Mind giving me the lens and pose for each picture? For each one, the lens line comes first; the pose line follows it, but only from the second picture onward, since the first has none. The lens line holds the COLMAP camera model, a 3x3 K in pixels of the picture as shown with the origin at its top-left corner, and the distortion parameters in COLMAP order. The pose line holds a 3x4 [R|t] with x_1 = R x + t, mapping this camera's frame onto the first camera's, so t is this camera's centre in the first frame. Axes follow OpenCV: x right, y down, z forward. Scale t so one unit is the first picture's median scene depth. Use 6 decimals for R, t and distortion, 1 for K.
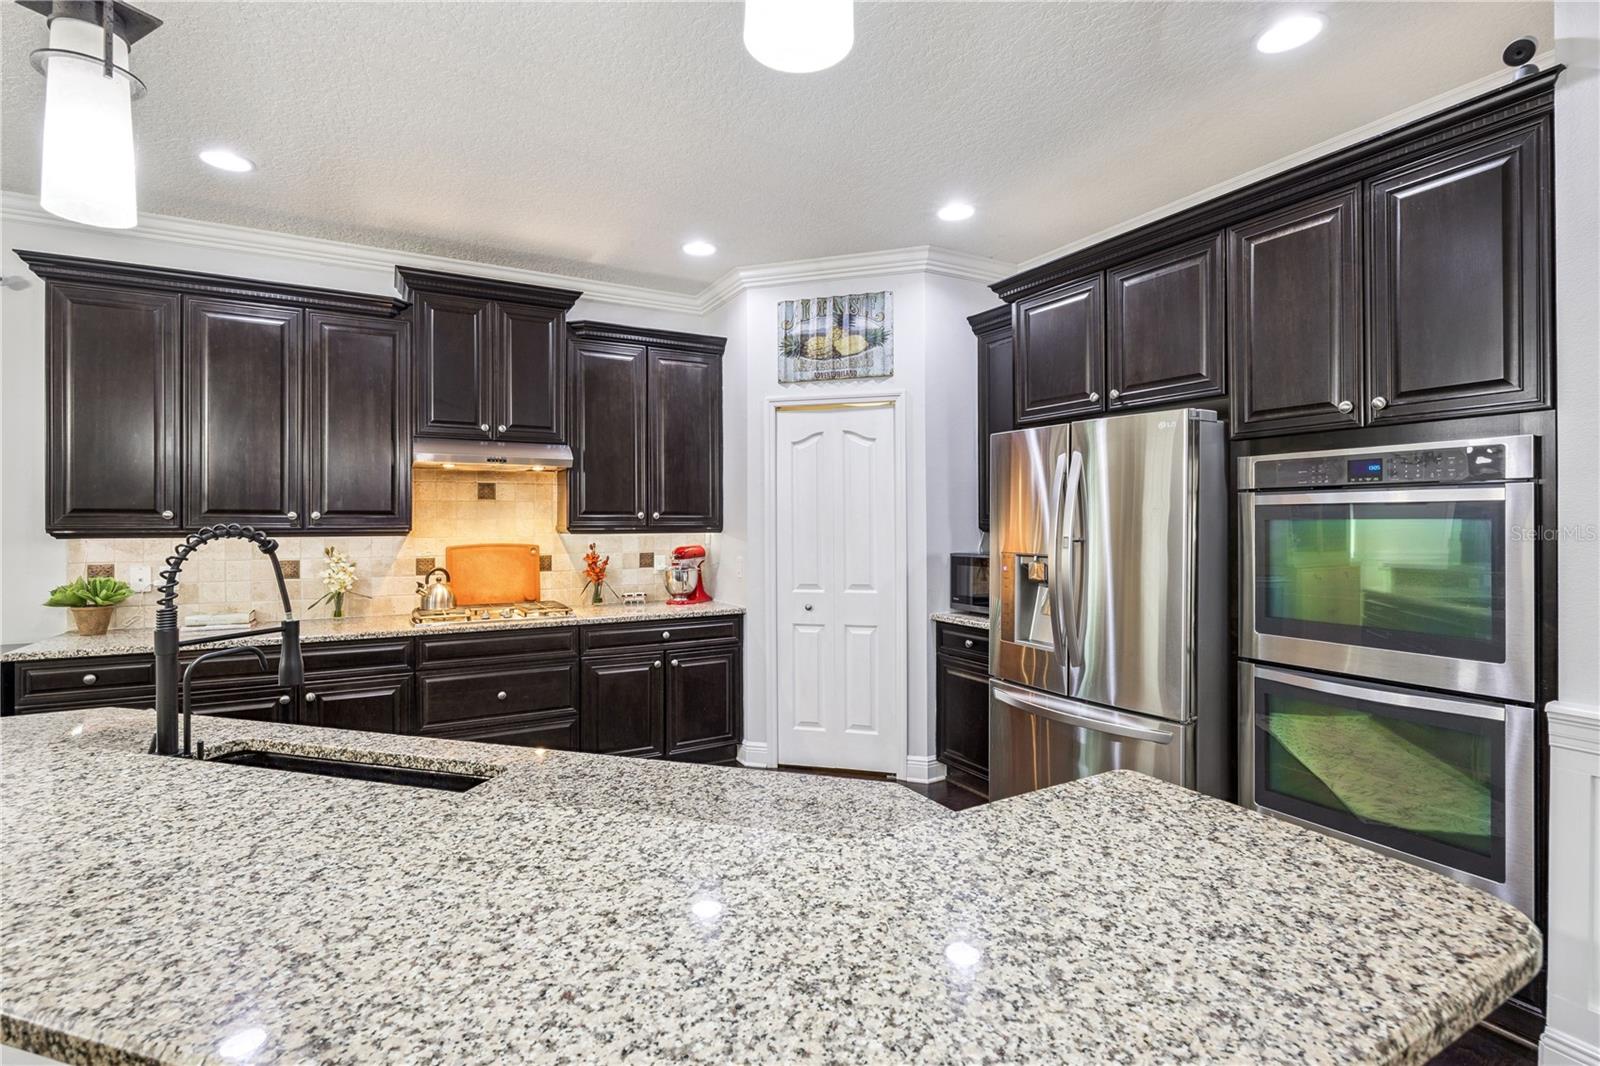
lens RADIAL K [[741.5, 0, 795.0], [0, 741.5, 523.4], [0, 0, 1]] dist [-0.006413, -0.000131]
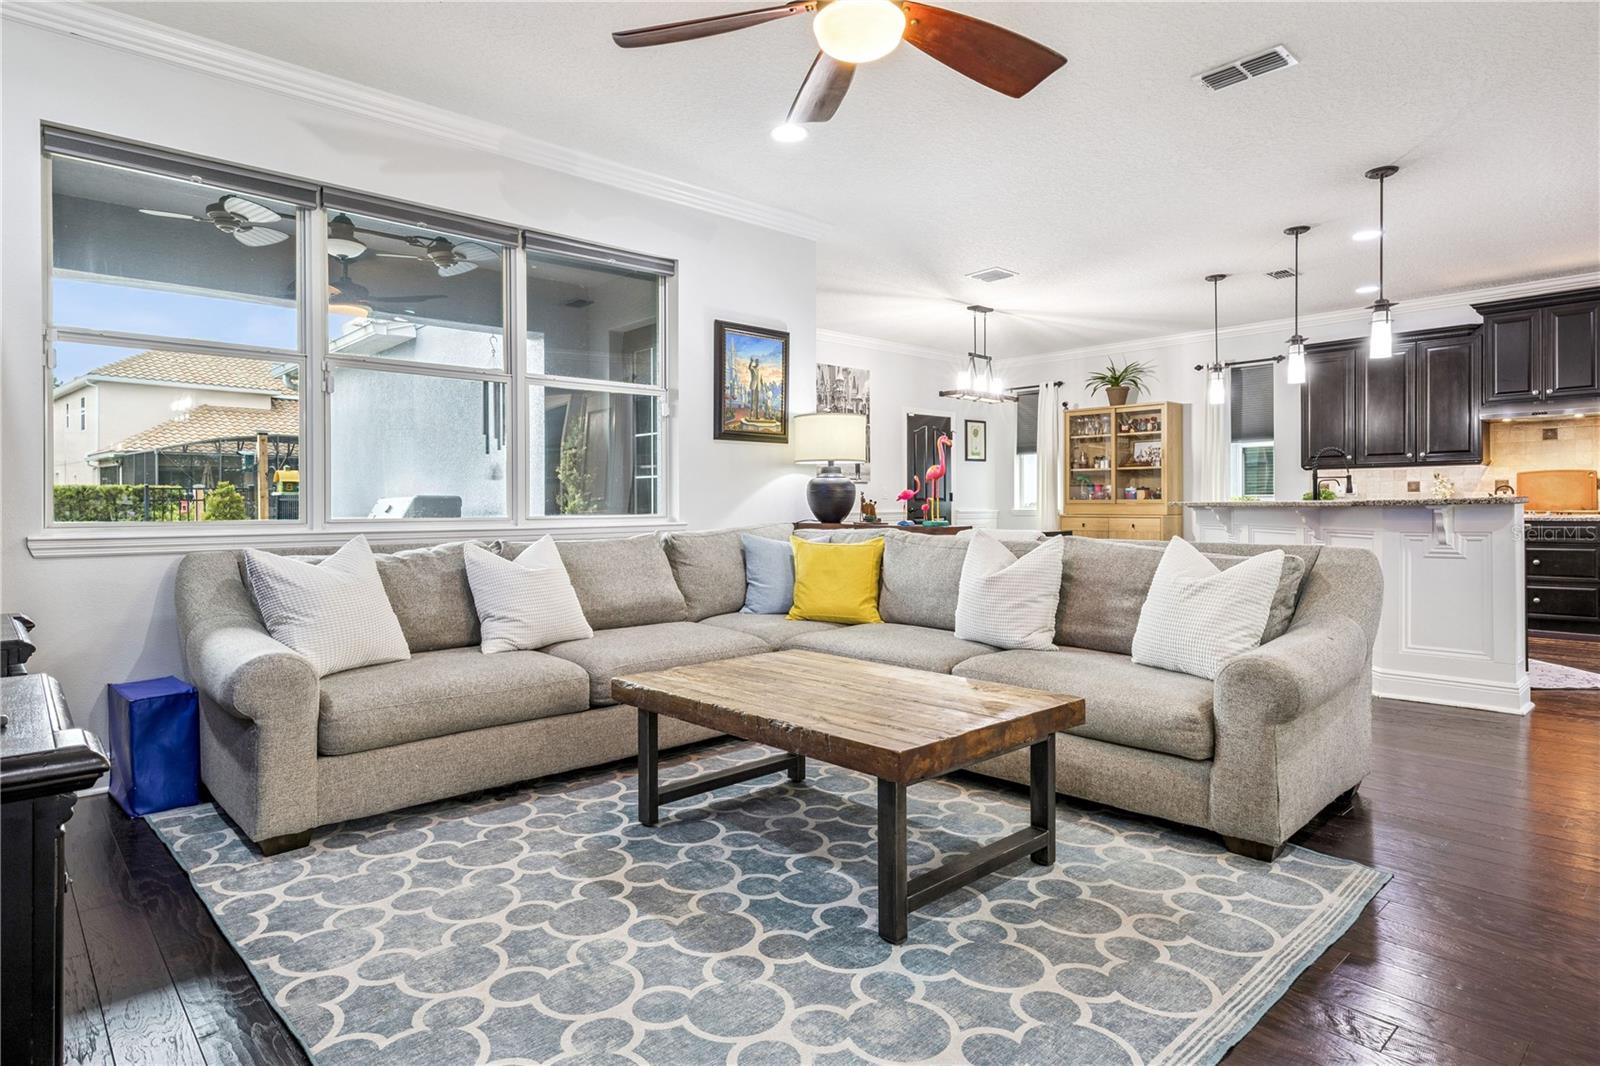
lens RADIAL K [[884.5, 0, 787.5], [0, 884.5, 510.5], [0, 0, 1]] dist [0.003821, 0.002344]
pose [[0.233736, 0.005715, -0.972283, 0.972137], [0.008097, 0.999937, 0.007824, 0.084540], [0.972266, -0.009702, 0.233675, -0.904158]]
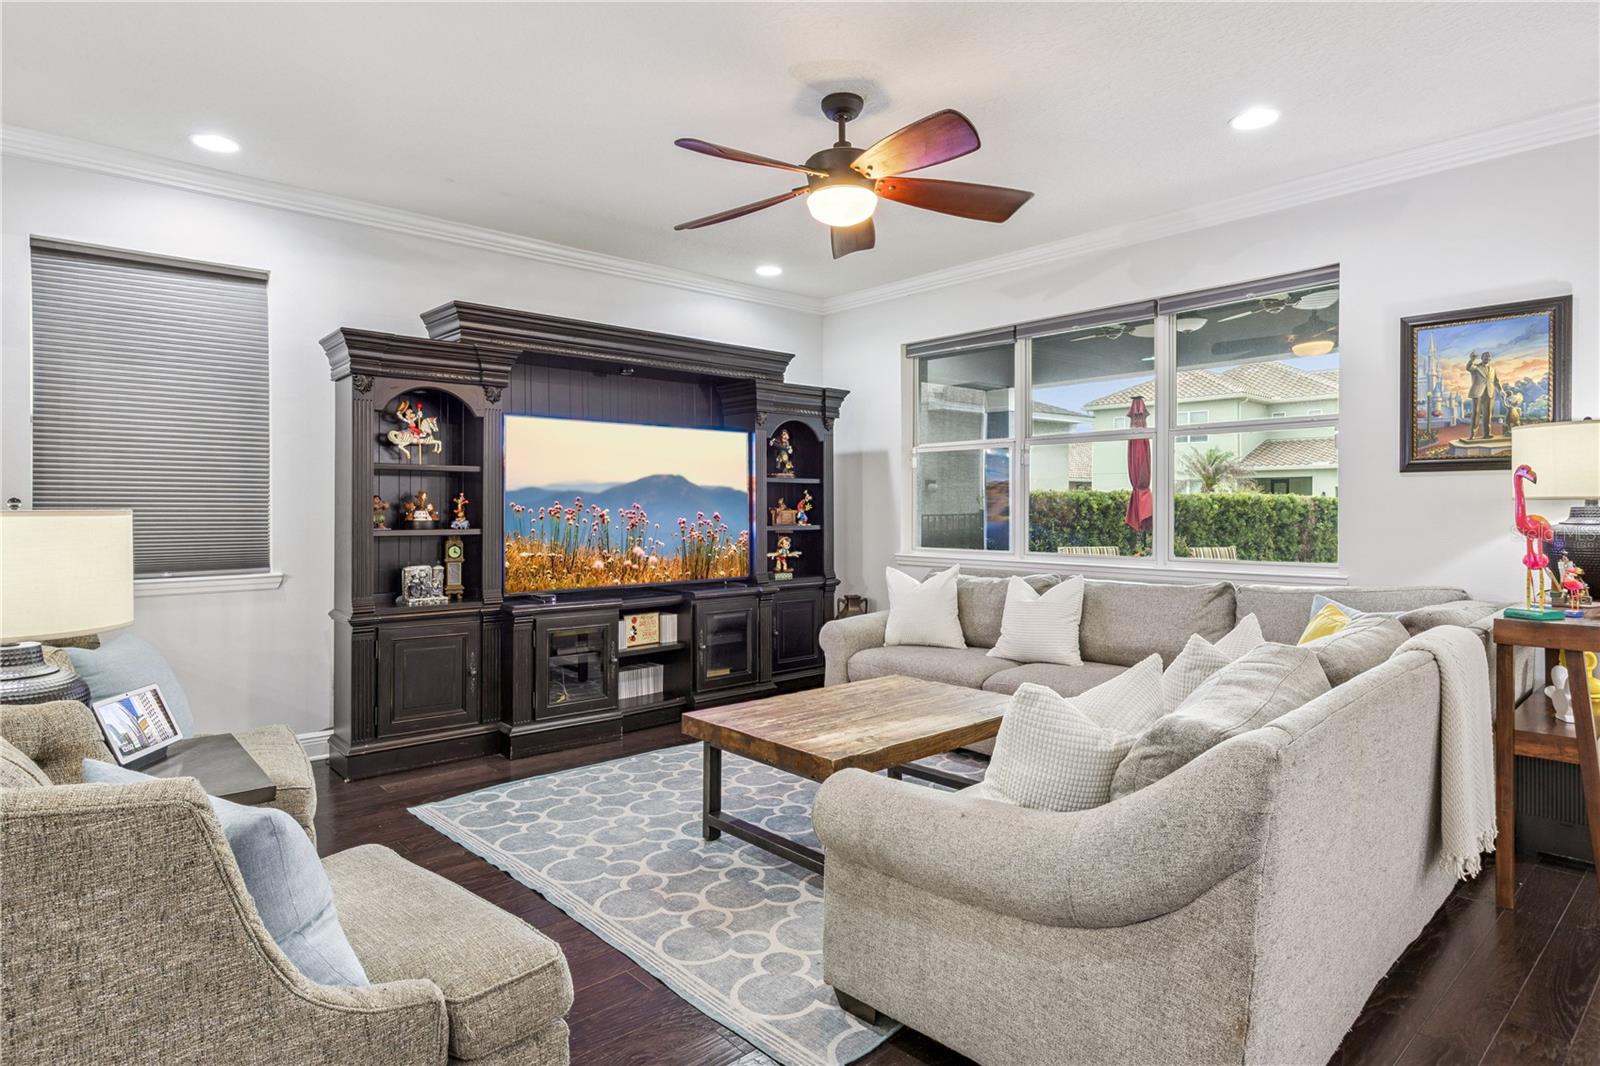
lens RADIAL K [[884.5, 0, 787.5], [0, 884.5, 510.5], [0, 0, 1]] dist [0.003821, 0.002344]
pose [[-0.975715, 0.002721, -0.219029, 0.597110], [0.002883, 0.999996, -0.000422, 0.032383], [0.219027, -0.001044, -0.975718, 0.100691]]
